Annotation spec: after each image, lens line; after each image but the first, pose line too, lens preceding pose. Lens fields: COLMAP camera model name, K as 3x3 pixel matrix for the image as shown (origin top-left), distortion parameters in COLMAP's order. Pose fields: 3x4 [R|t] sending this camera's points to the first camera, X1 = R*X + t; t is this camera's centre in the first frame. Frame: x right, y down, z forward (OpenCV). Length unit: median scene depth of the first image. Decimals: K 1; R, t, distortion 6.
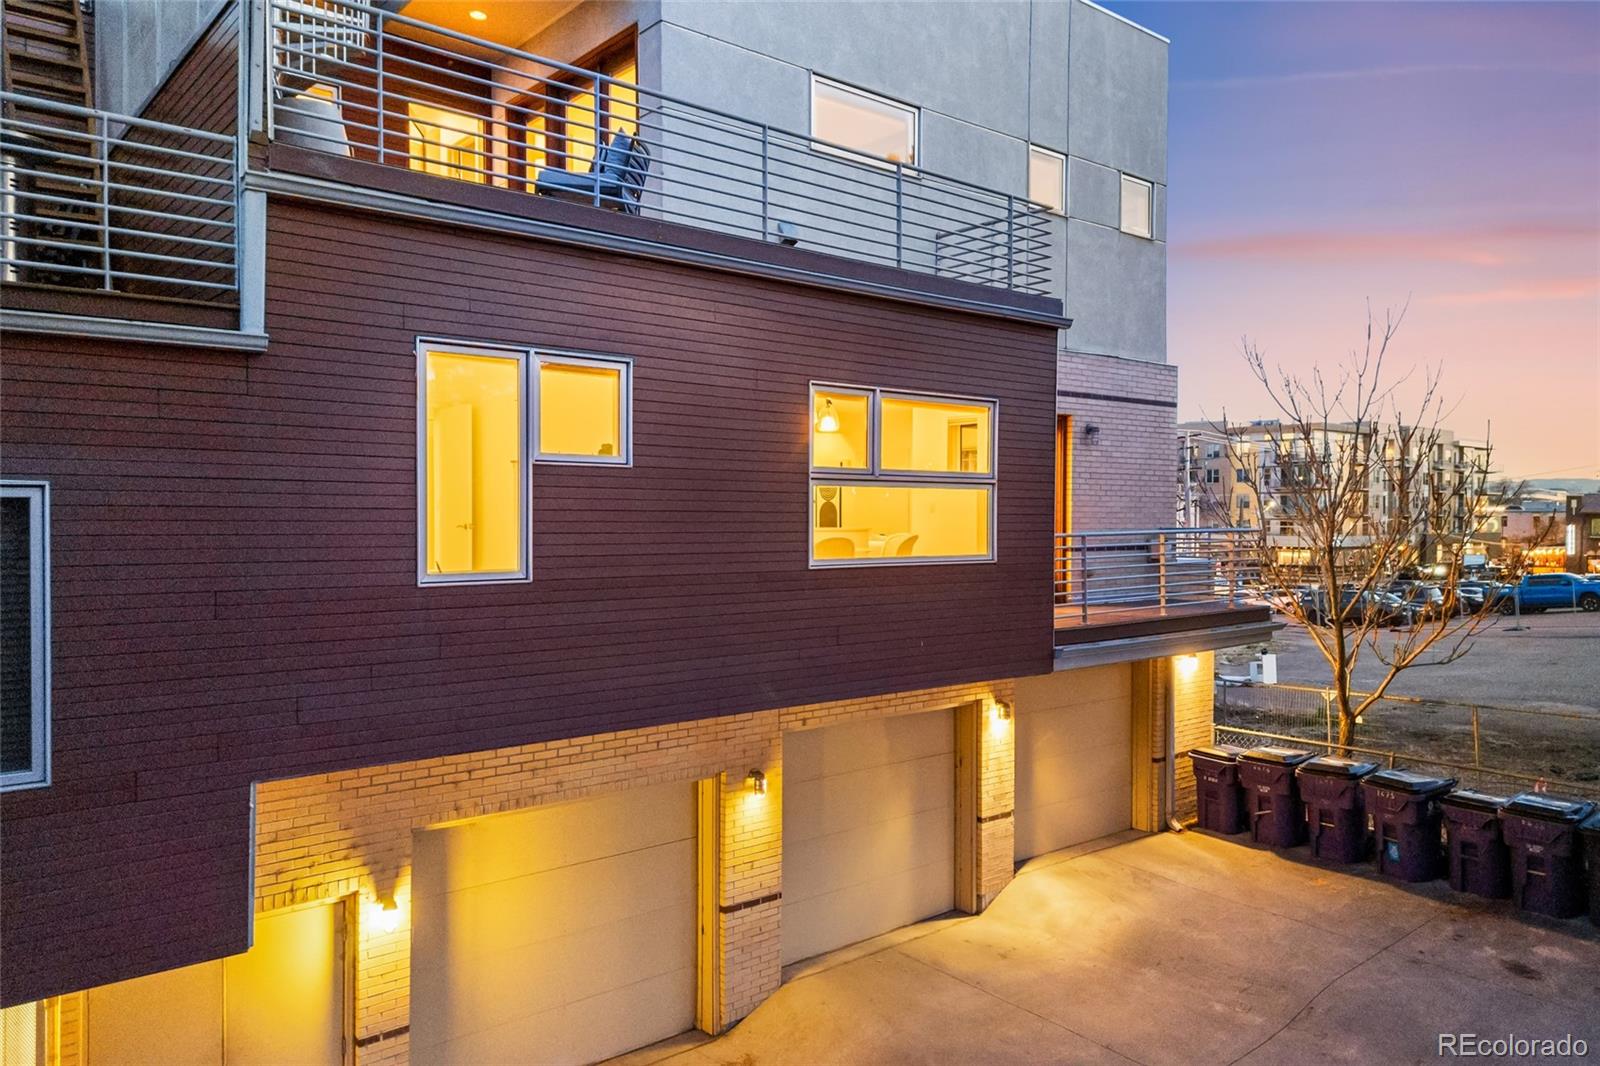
lens RADIAL K [[1136.7, 0, 800.0], [0, 1136.7, 526.5], [0, 0, 1]] dist [0.043333, -0.026993]
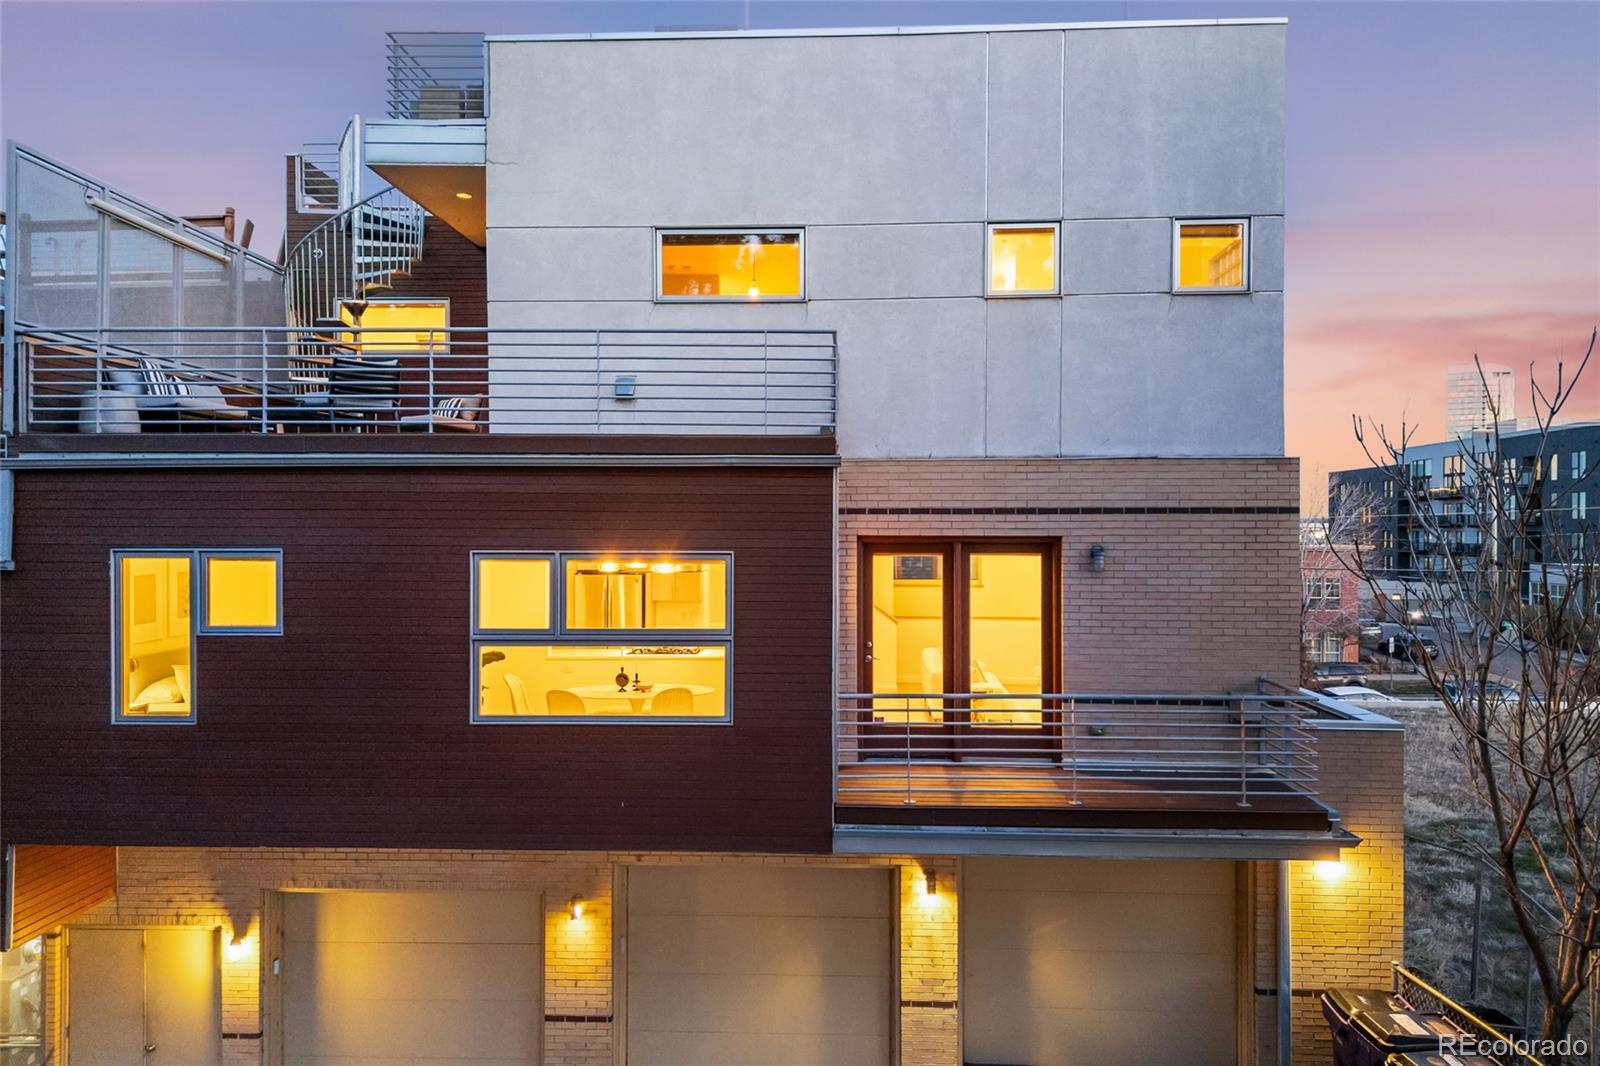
lens RADIAL K [[1136.7, 0, 797.4], [0, 1136.7, 539.2], [0, 0, 1]] dist [0.043333, -0.026993]
pose [[0.731480, -0.002827, -0.681858, 0.857926], [-0.005033, 0.999942, -0.009545, -0.113520], [0.681845, 0.010414, 0.731423, 0.354343]]
